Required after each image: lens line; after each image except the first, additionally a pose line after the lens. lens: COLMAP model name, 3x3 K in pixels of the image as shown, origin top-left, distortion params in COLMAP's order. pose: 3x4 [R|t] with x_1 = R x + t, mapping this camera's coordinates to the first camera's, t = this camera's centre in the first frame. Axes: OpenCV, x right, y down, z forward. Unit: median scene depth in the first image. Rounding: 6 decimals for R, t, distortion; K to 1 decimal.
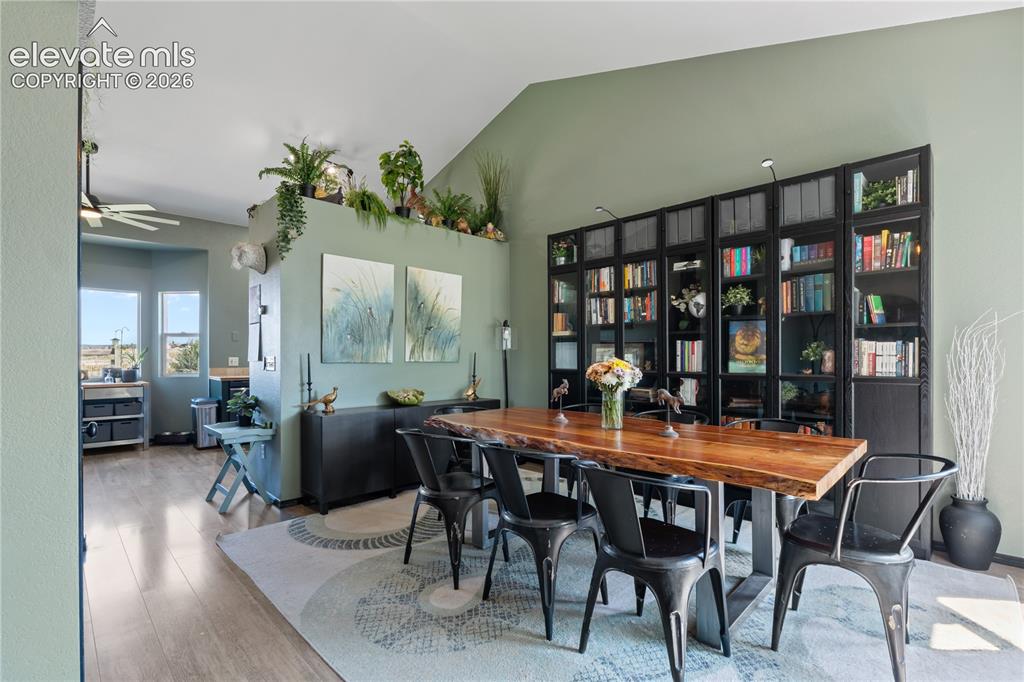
lens RADIAL K [[466.7, 0, 526.7], [0, 466.7, 358.7], [0, 0, 1]] dist [-0.008630, 0.001294]
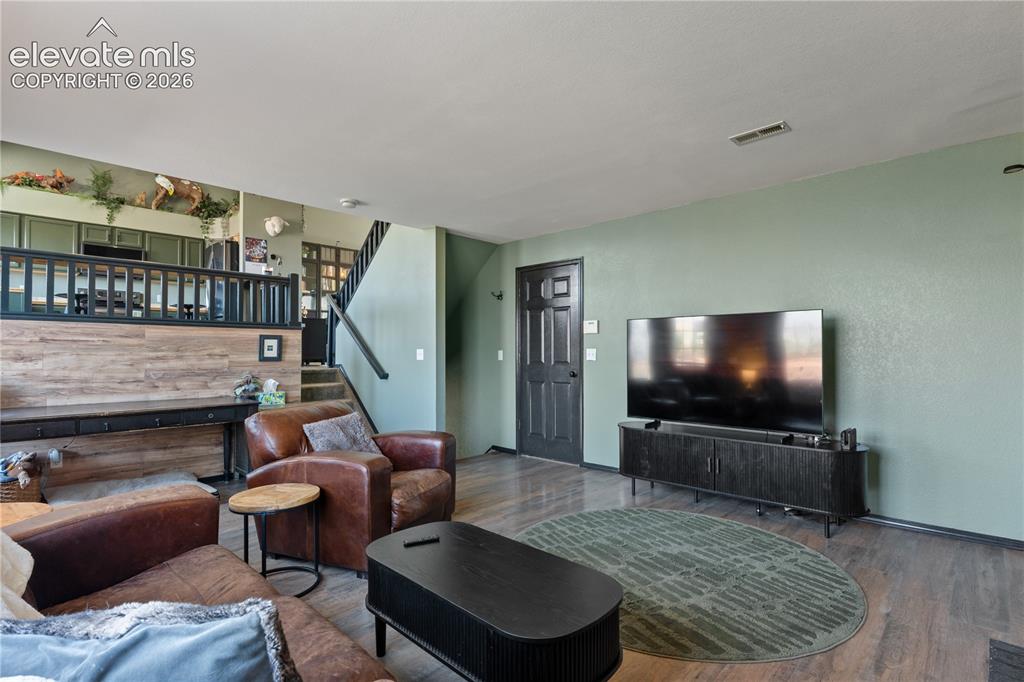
lens RADIAL K [[497.2, 0, 513.1], [0, 497.2, 346.3], [0, 0, 1]] dist [-0.003099, -0.001809]
pose [[-0.005408, 0.016836, 0.999844, -1.613630], [0.012462, 0.999782, -0.016768, 0.179055], [-0.999908, 0.012370, -0.005616, 0.087258]]
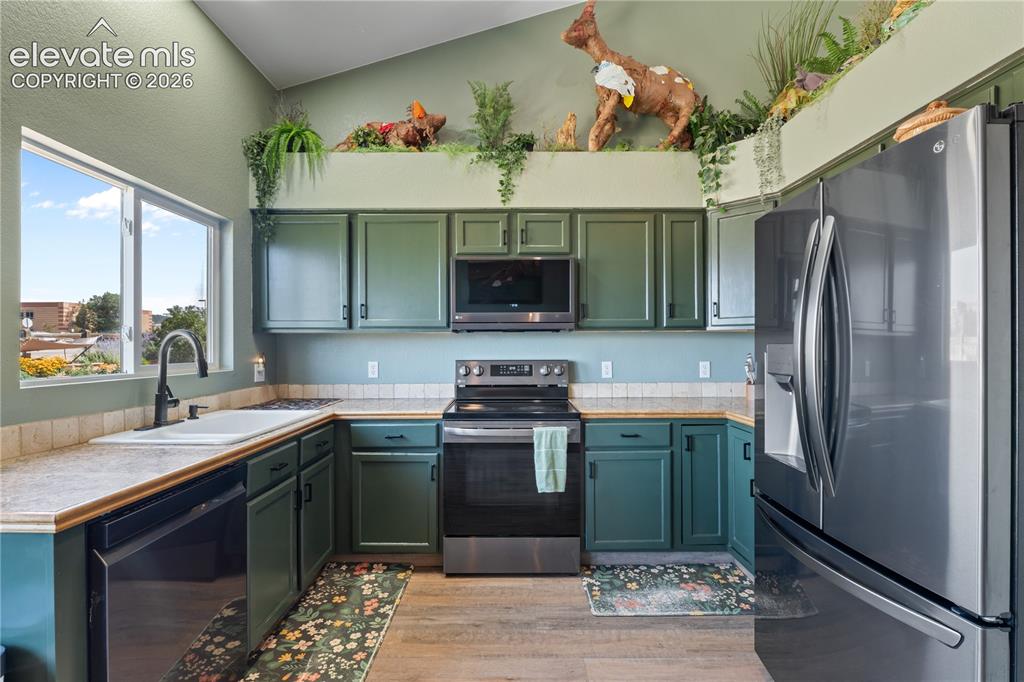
lens RADIAL K [[466.7, 0, 510.8], [0, 466.7, 345.2], [0, 0, 1]] dist [-0.008630, 0.001294]
pose [[0.714365, 0.002226, 0.699770, -0.662669], [0.008941, 0.999884, -0.012309, -0.017795], [-0.699716, 0.015050, 0.714262, 0.770787]]
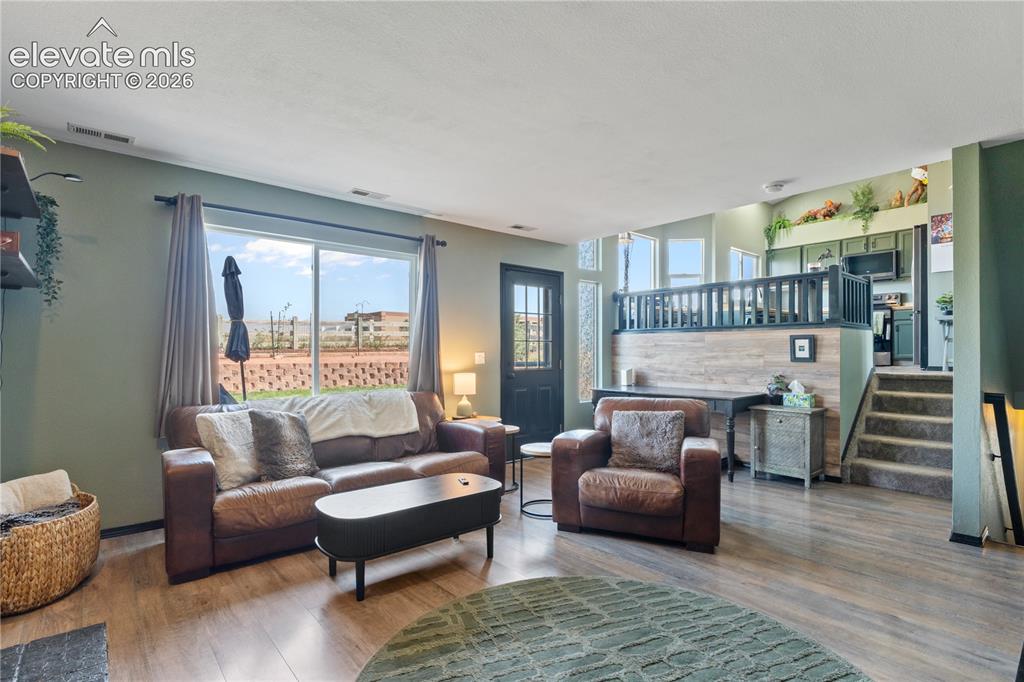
lens RADIAL K [[497.2, 0, 518.4], [0, 497.2, 351.6], [0, 0, 1]] dist [-0.003099, -0.001809]
pose [[0.996323, 0.002828, -0.085625, -1.174762], [-0.003954, 0.999908, -0.012986, 0.180567], [0.085580, 0.013277, 0.996243, -0.351168]]
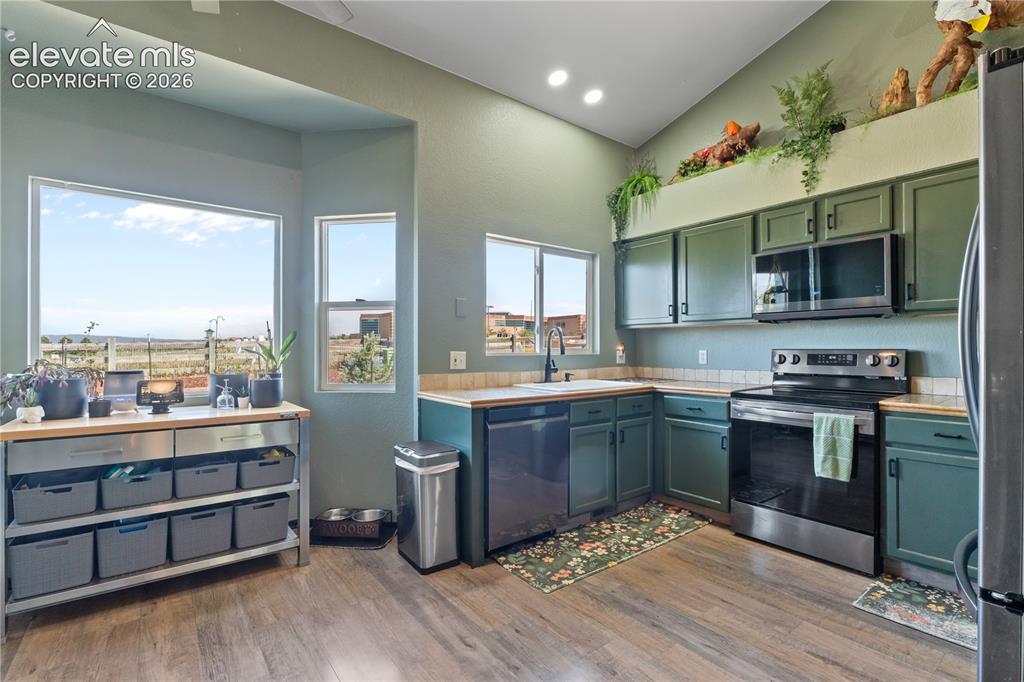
lens RADIAL K [[466.7, 0, 518.7], [0, 466.7, 347.2], [0, 0, 1]] dist [-0.008630, 0.001294]
pose [[0.991616, 0.001006, -0.129215, -0.563605], [-0.002804, 0.999902, -0.013732, -0.001255], [0.129189, 0.013980, 0.991521, 0.593097]]
